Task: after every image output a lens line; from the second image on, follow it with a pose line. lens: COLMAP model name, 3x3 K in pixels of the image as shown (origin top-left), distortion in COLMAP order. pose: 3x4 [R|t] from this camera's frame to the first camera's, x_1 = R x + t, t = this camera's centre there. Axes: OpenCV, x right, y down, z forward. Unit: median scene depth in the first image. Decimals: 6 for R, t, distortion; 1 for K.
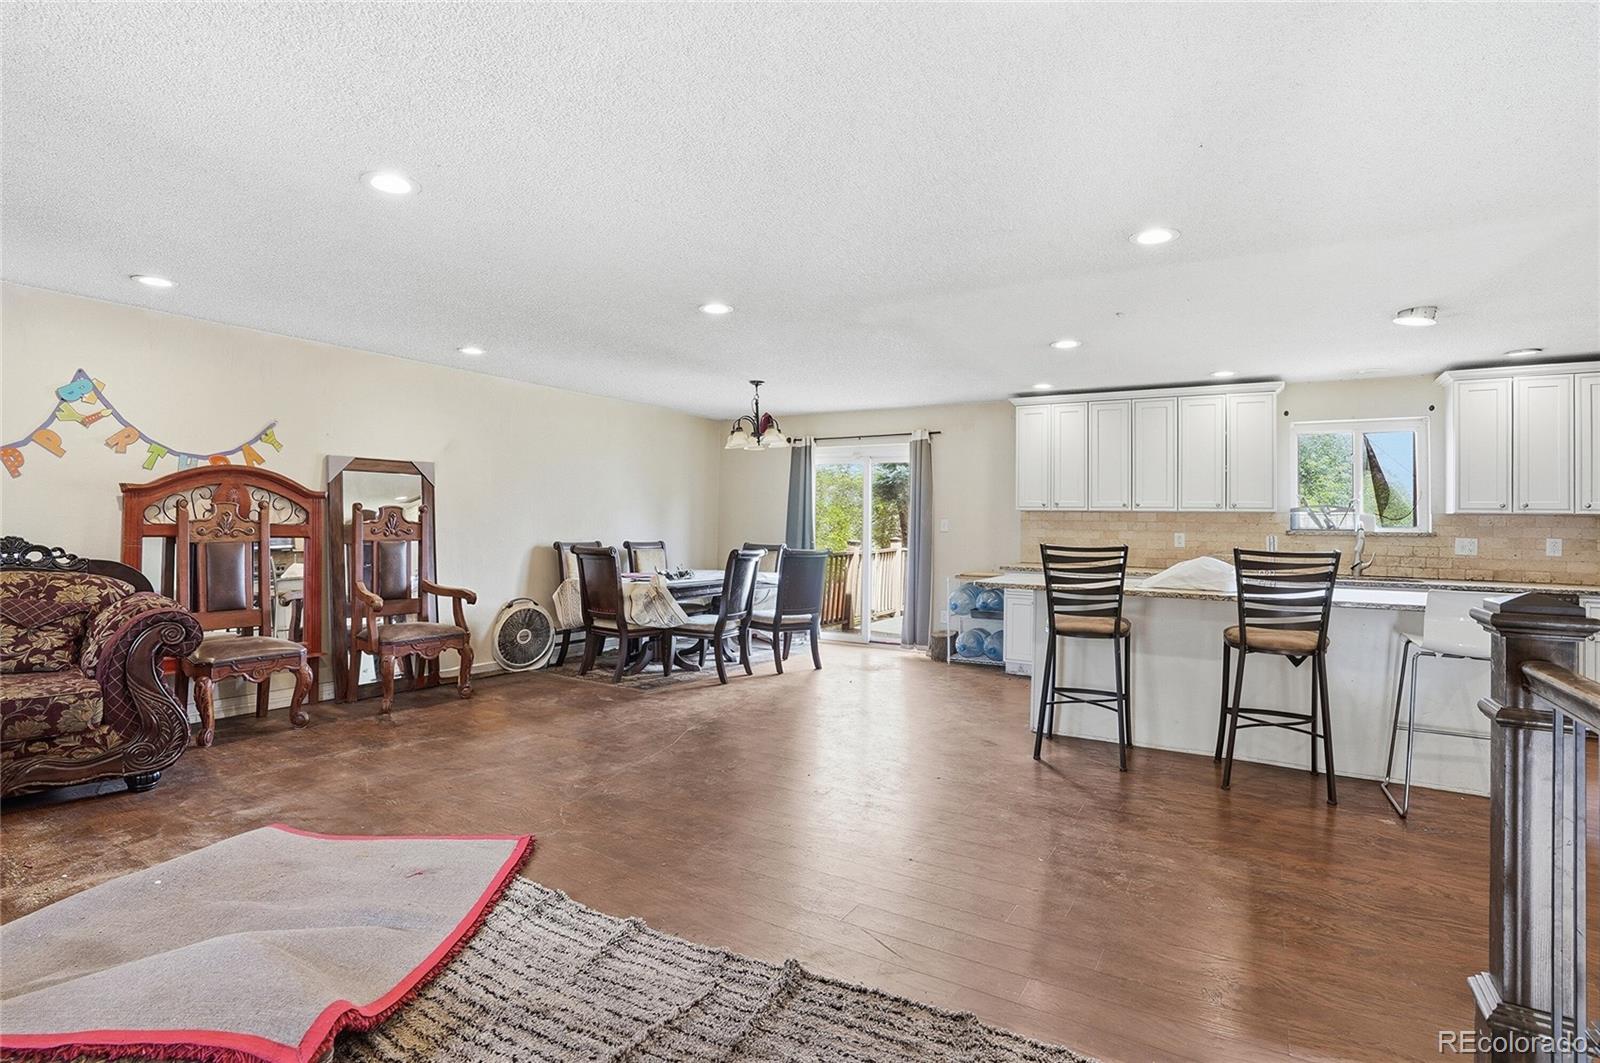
lens RADIAL K [[781.7, 0, 792.8], [0, 781.7, 508.7], [0, 0, 1]] dist [-0.072978, 0.030363]
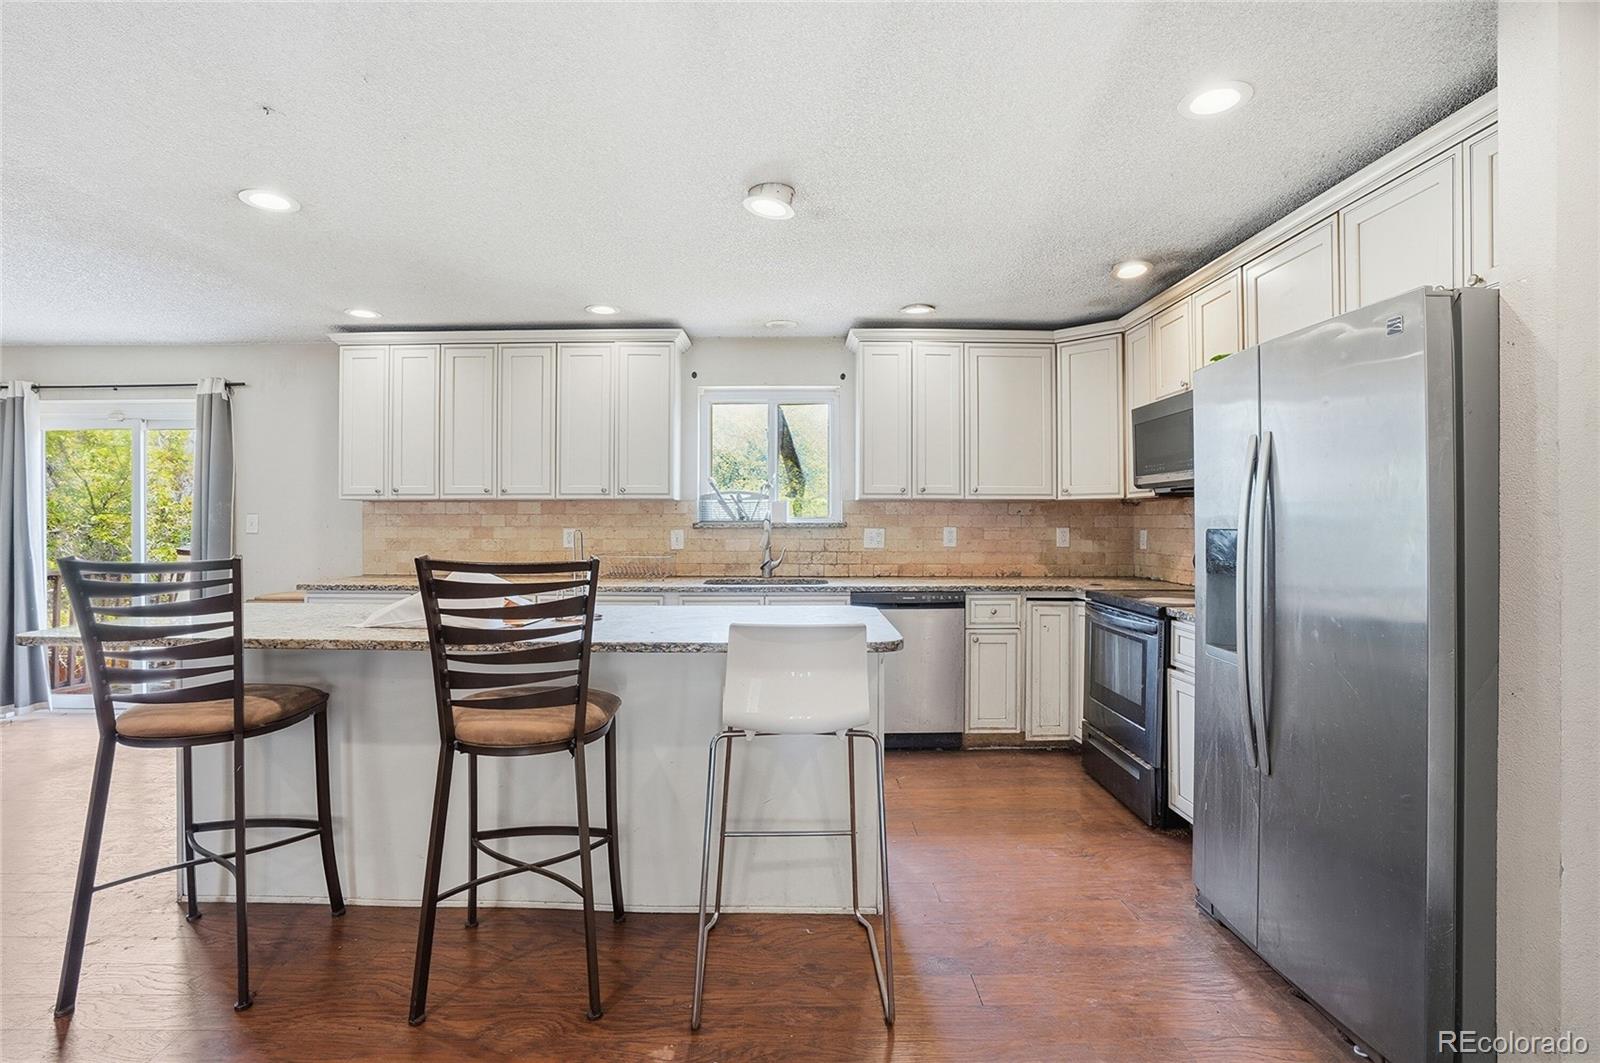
lens RADIAL K [[760.1, 0, 793.7], [0, 760.1, 521.3], [0, 0, 1]] dist [-0.063865, 0.024482]
pose [[0.854455, -0.015863, 0.519284, 0.316639], [0.005858, 0.999764, 0.020901, 0.010792], [-0.519493, -0.014816, 0.854346, 0.262904]]
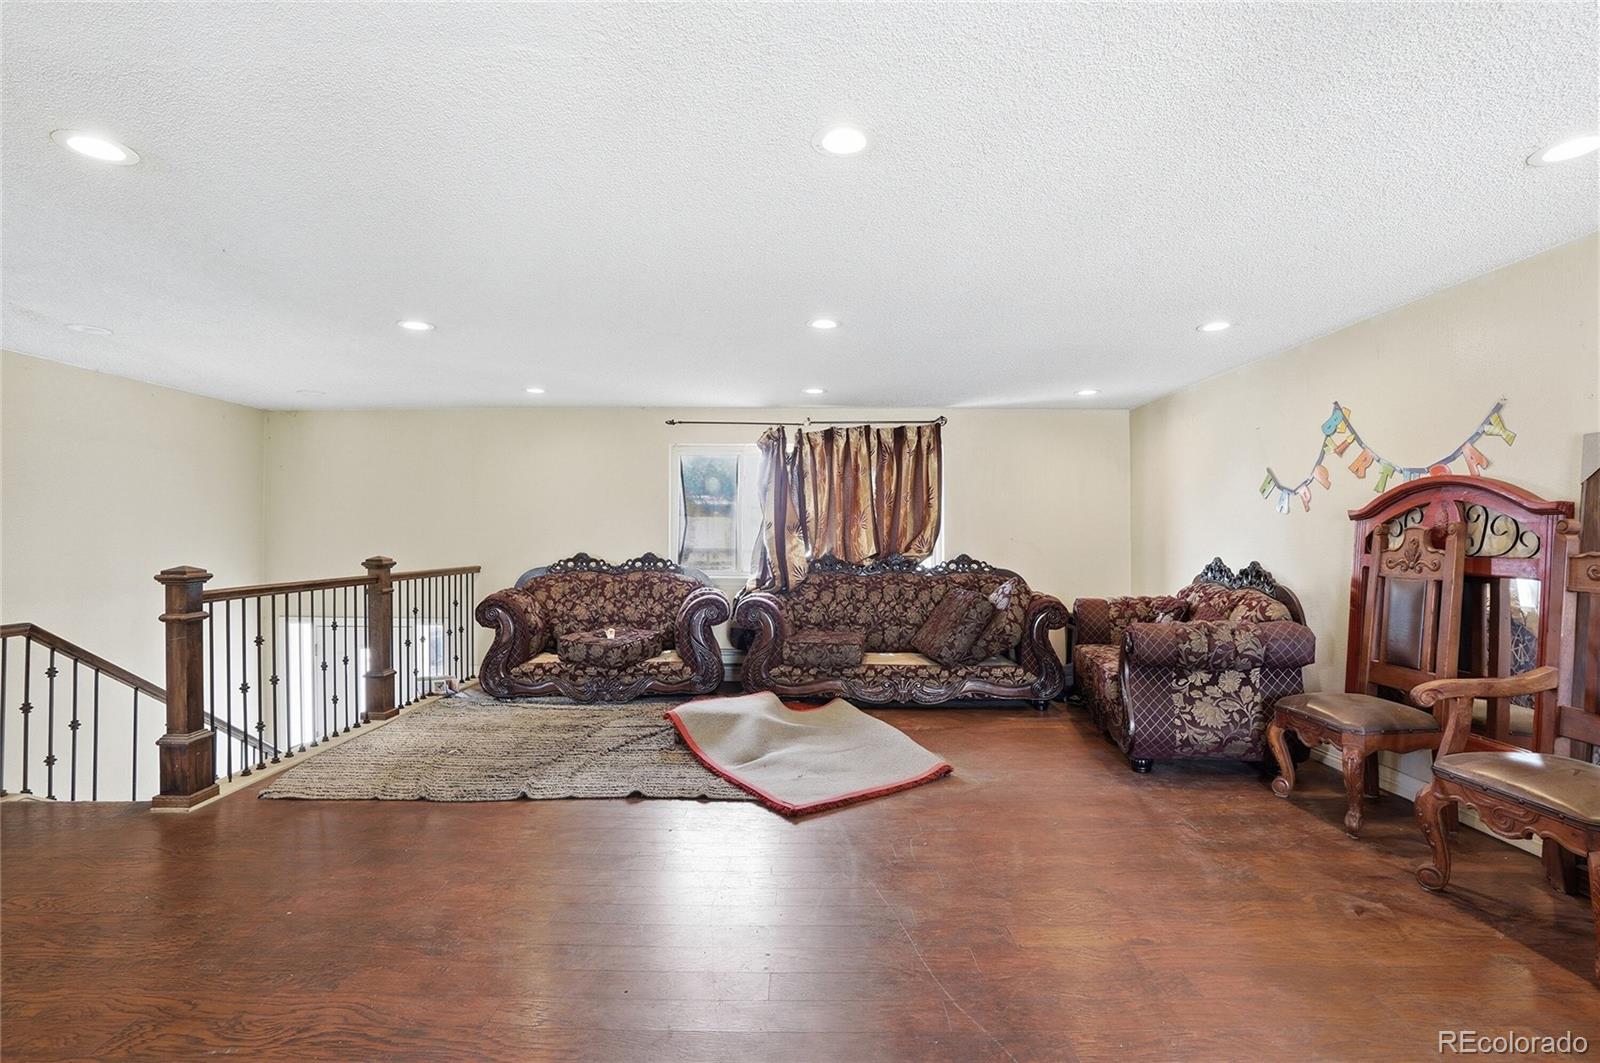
lens RADIAL K [[760.1, 0, 793.7], [0, 760.1, 521.3], [0, 0, 1]] dist [-0.063865, 0.024482]
pose [[-0.852288, -0.023339, -0.522552, 0.137022], [-0.004378, 0.999287, -0.037491, 0.012073], [0.523054, -0.029666, -0.851783, 0.975014]]
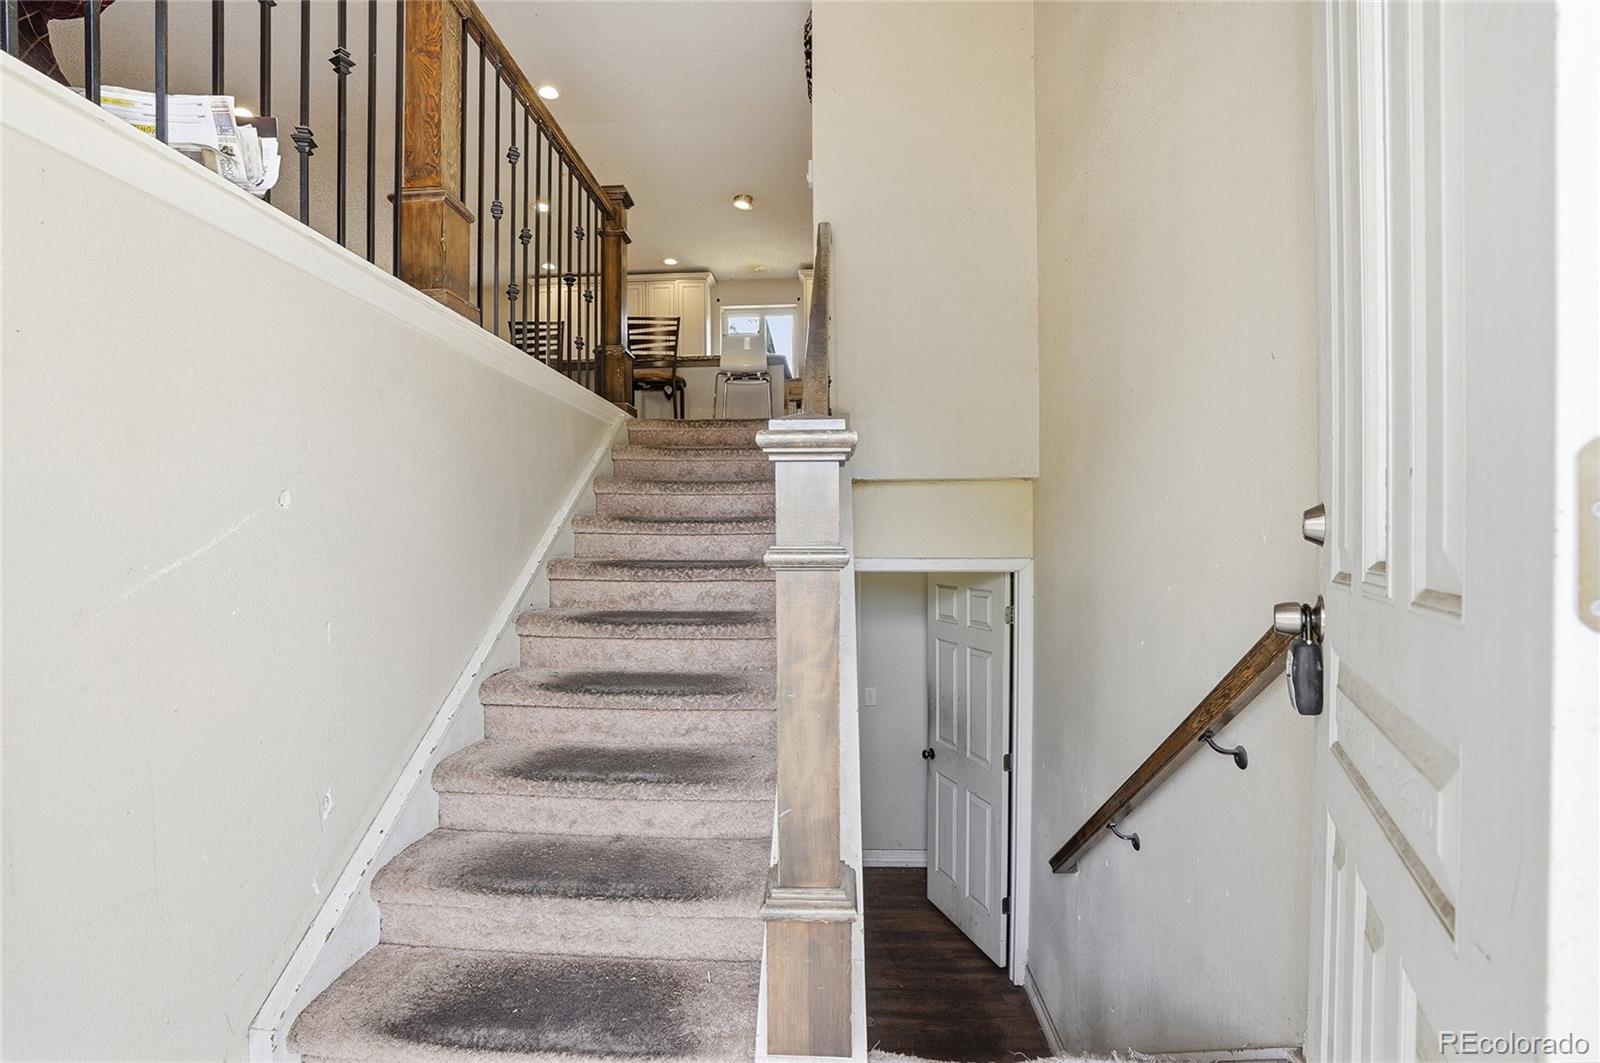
lens RADIAL K [[749.4, 0, 803.2], [0, 749.4, 540.6], [0, 0, 1]] dist [-0.050354, 0.001636]
pose [[0.872602, -0.022787, 0.487900, 0.080093], [0.006871, 0.999385, 0.034386, 0.280816], [-0.488384, -0.026653, 0.872222, -0.332533]]
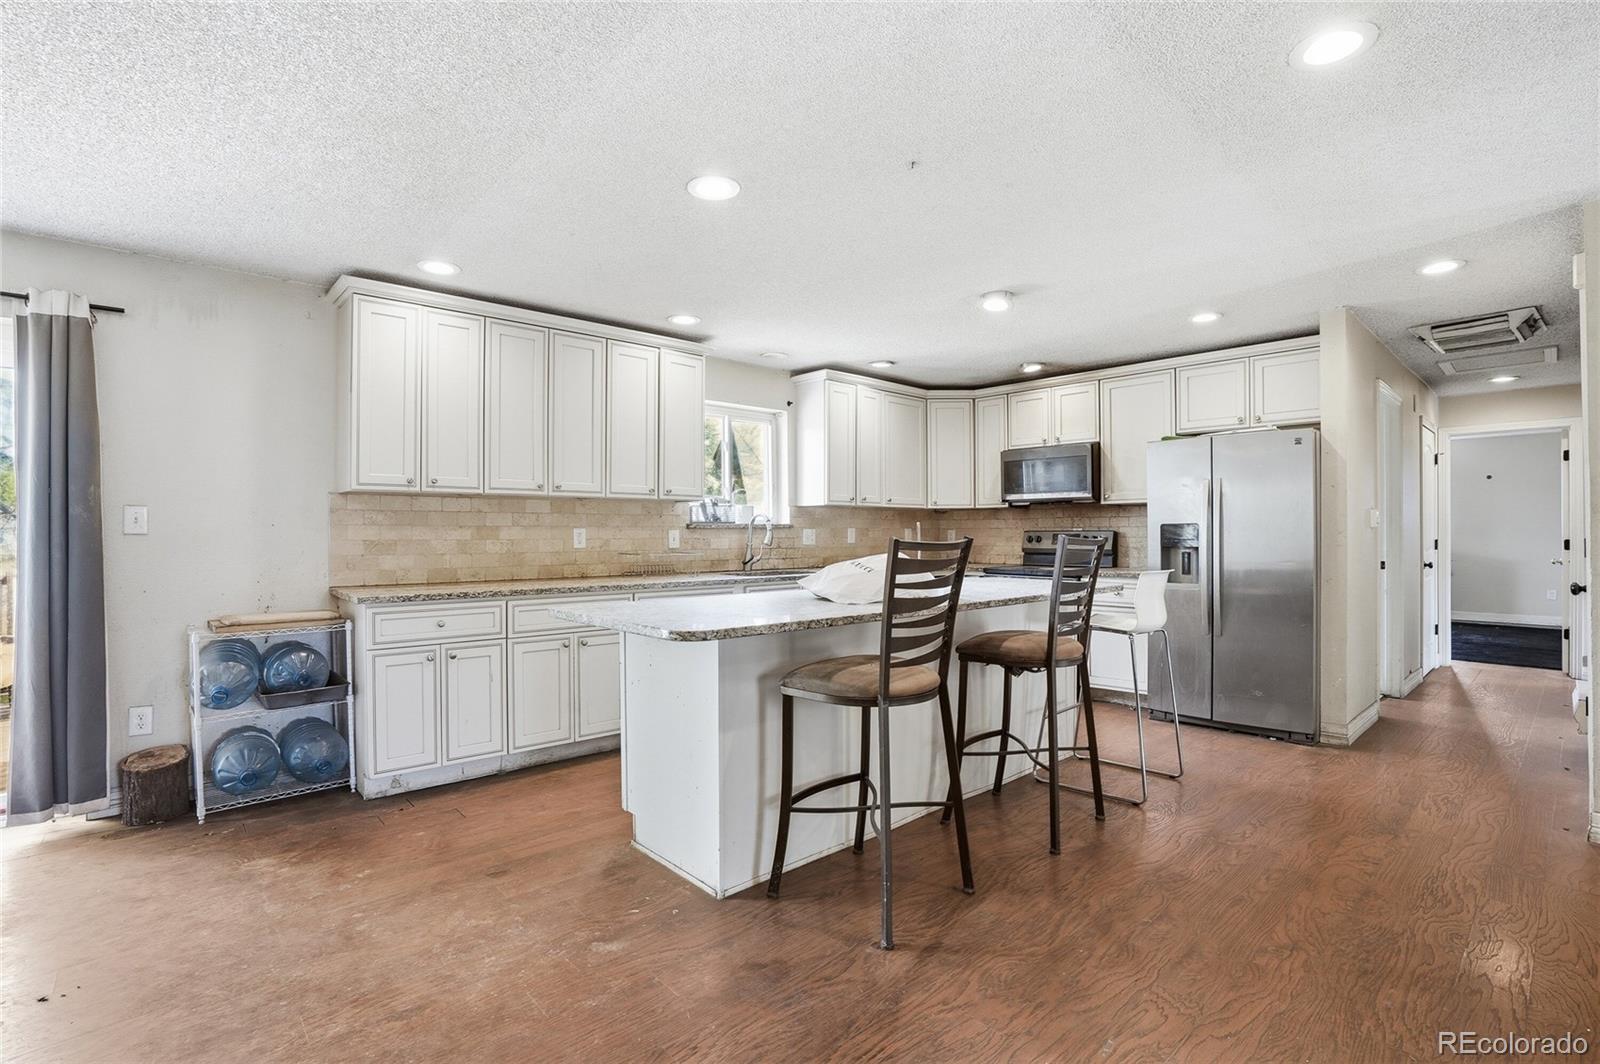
lens RADIAL K [[743.5, 0, 795.1], [0, 743.5, 538.8], [0, 0, 1]] dist [-0.066386, 0.023734]
pose [[0.281610, -0.022865, 0.959257, -0.116943], [-0.007359, 0.999635, 0.025988, 0.022488], [-0.959501, -0.014378, 0.281339, 0.626114]]
